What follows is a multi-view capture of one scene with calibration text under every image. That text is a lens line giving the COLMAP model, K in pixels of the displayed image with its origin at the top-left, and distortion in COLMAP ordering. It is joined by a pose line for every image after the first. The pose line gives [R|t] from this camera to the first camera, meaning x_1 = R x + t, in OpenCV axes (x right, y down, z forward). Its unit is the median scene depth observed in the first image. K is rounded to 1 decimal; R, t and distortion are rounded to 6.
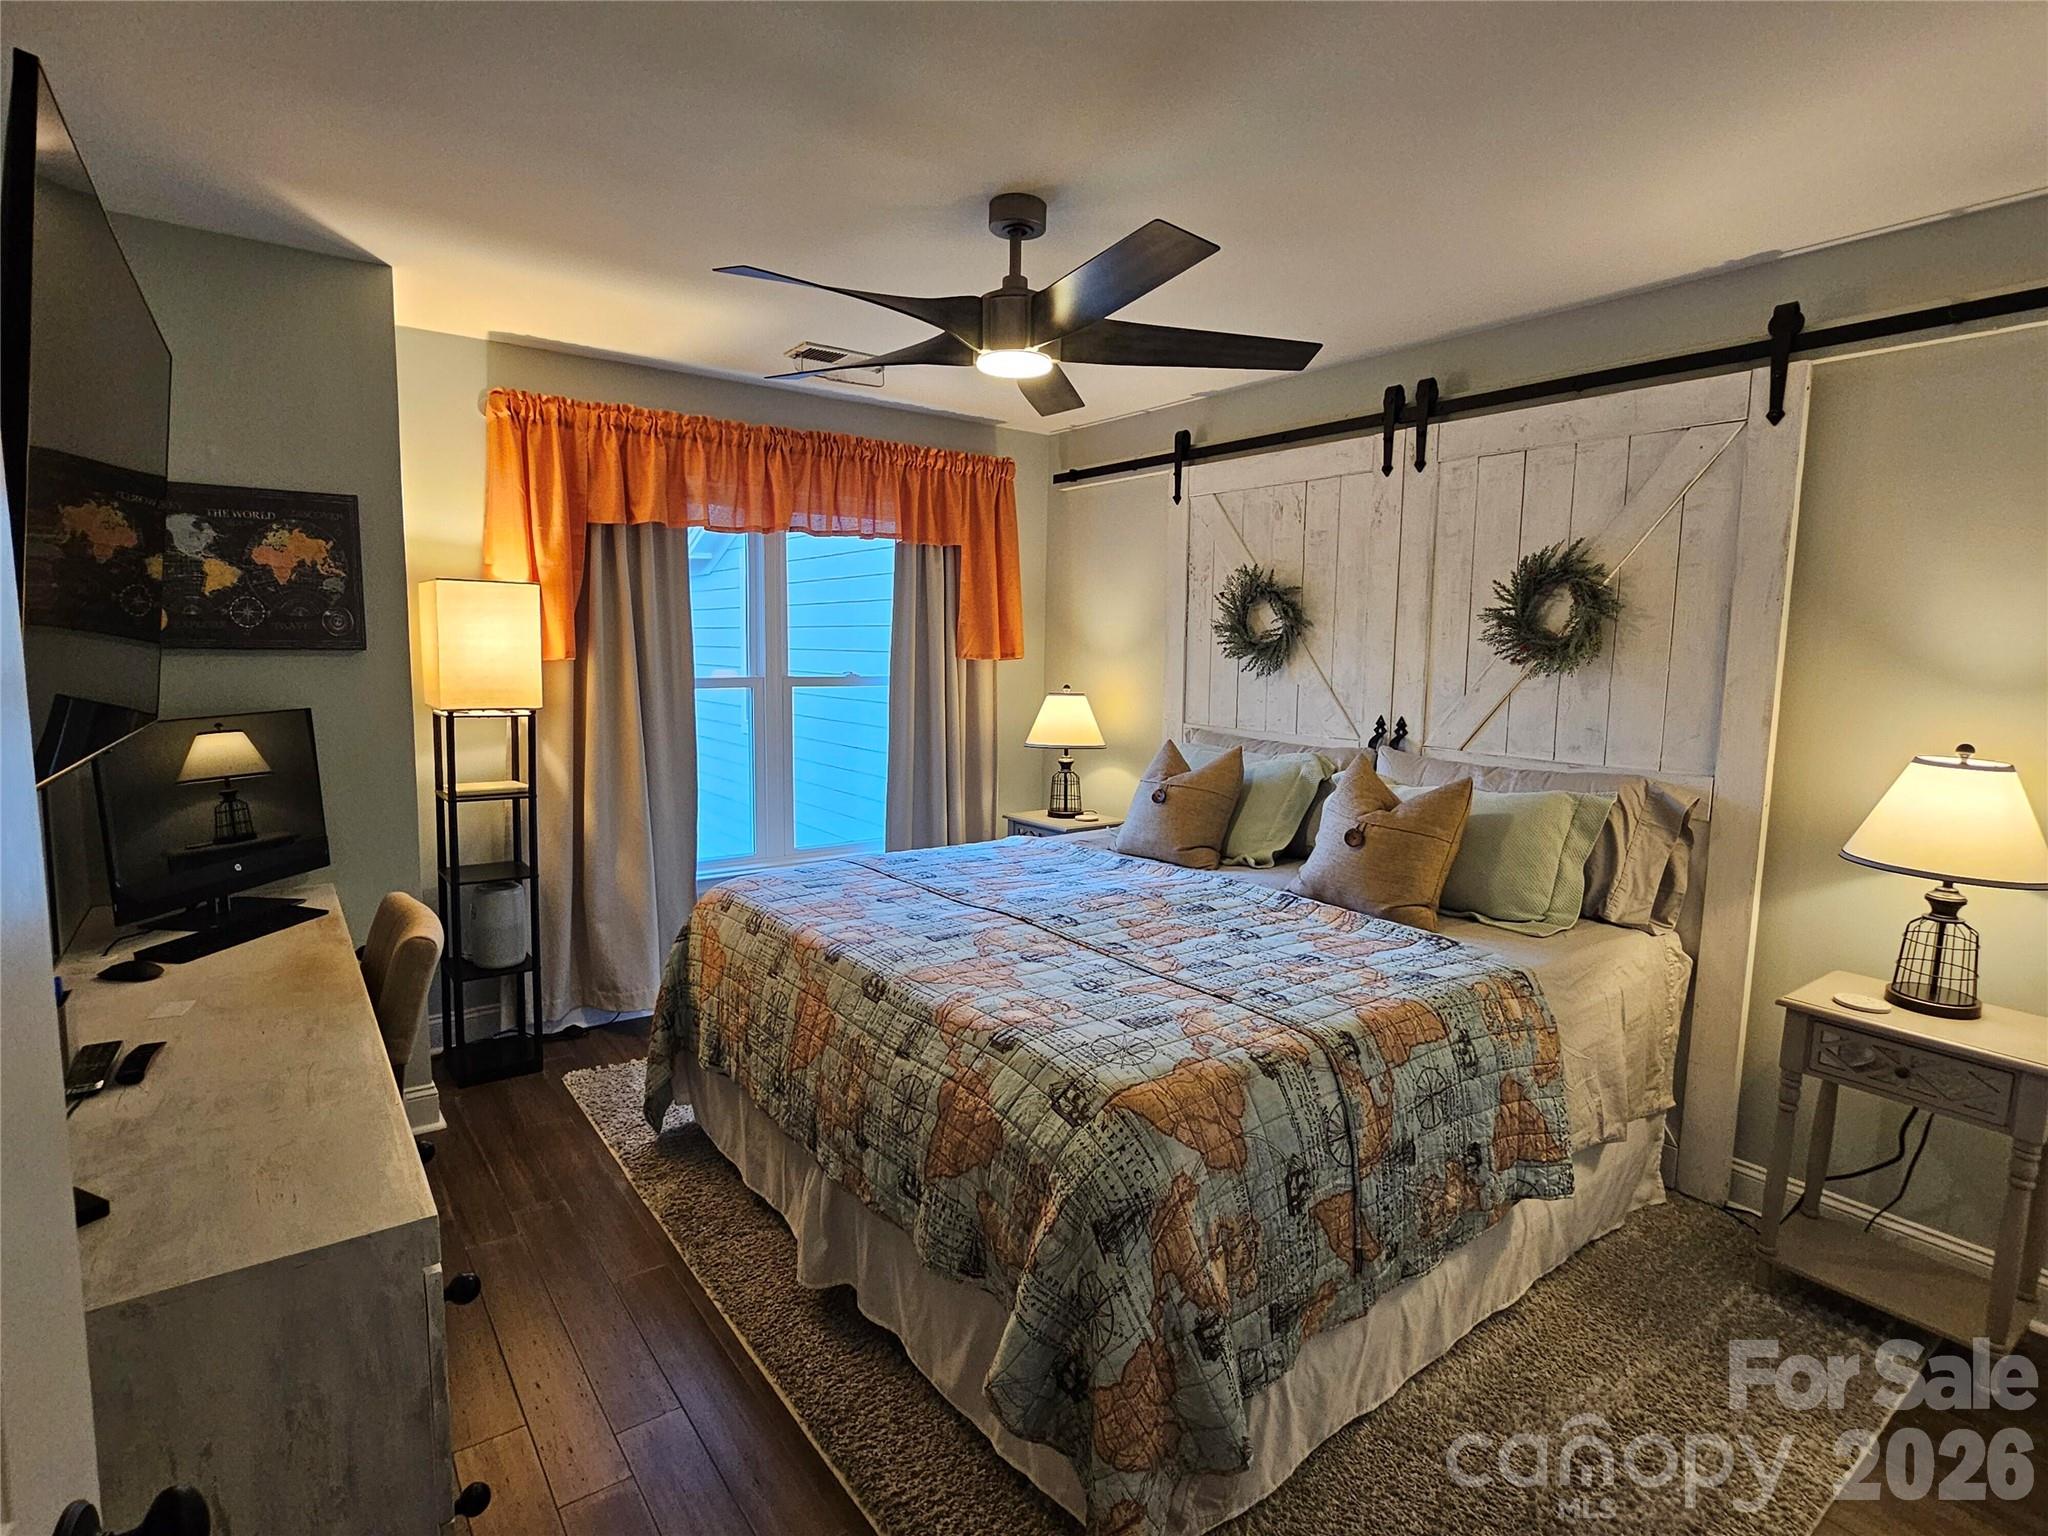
lens RADIAL K [[1039.1, 0, 1022.7], [0, 1039.1, 762.6], [0, 0, 1]] dist [0.000620, 0.000138]
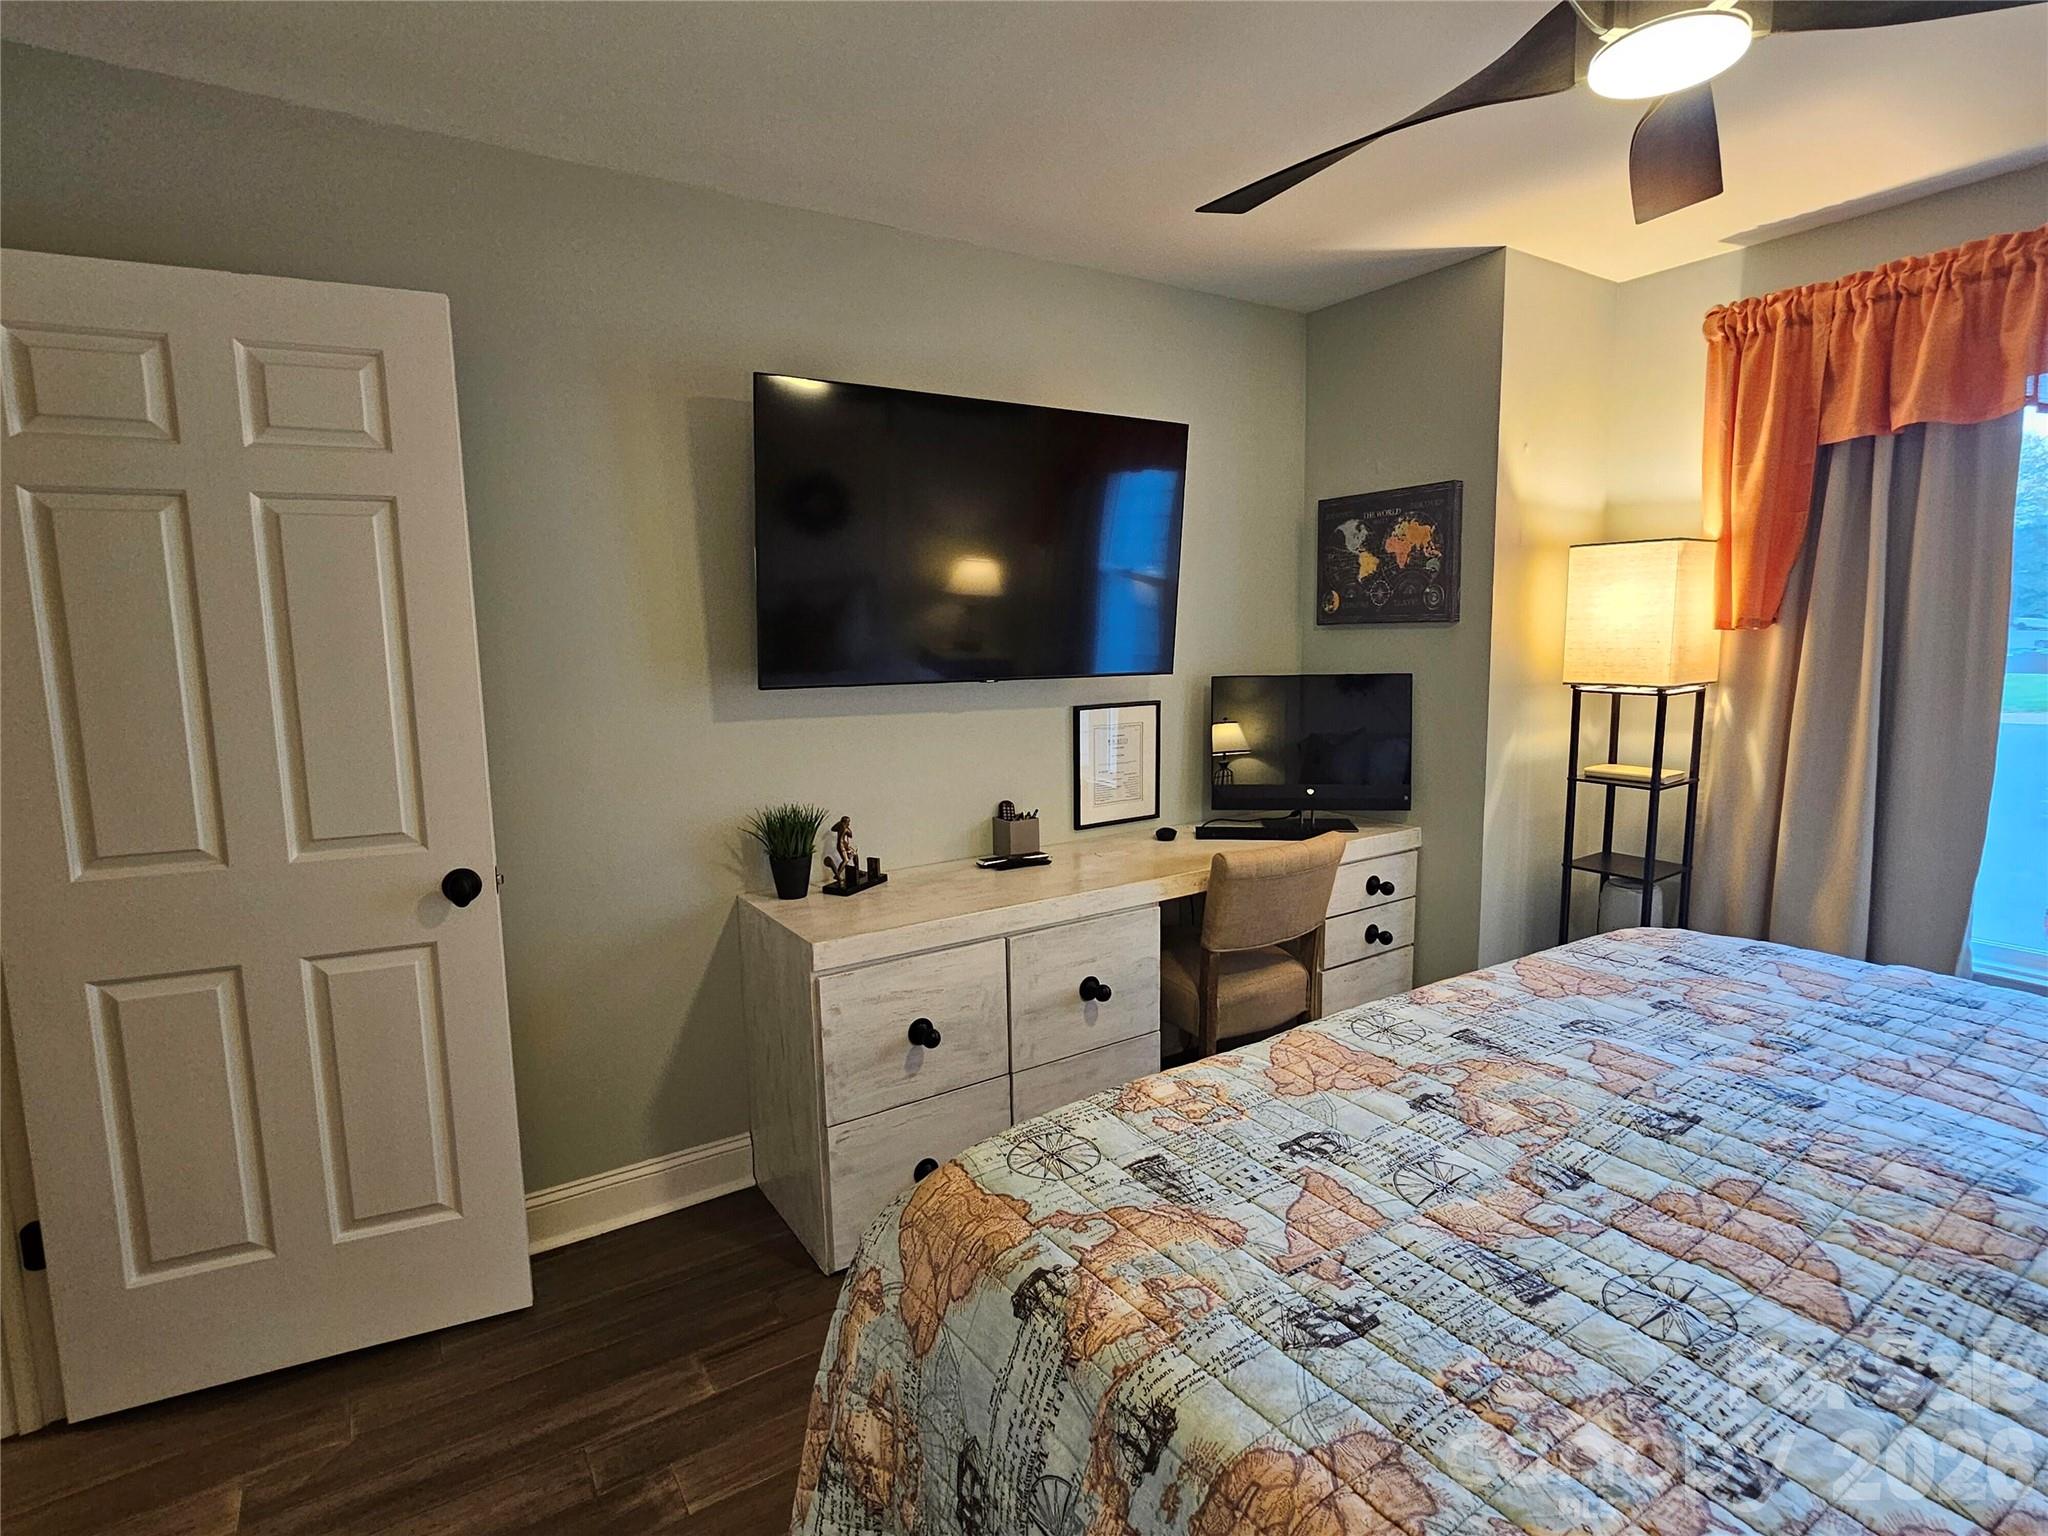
lens RADIAL K [[1039.1, 0, 1023.0], [0, 1039.1, 770.4], [0, 0, 1]] dist [0.000620, 0.000138]
pose [[-0.065424, 0.120493, -0.990556, 0.536575], [-0.097274, 0.987185, 0.126508, -0.053071], [0.993105, 0.104632, -0.052865, 0.679601]]
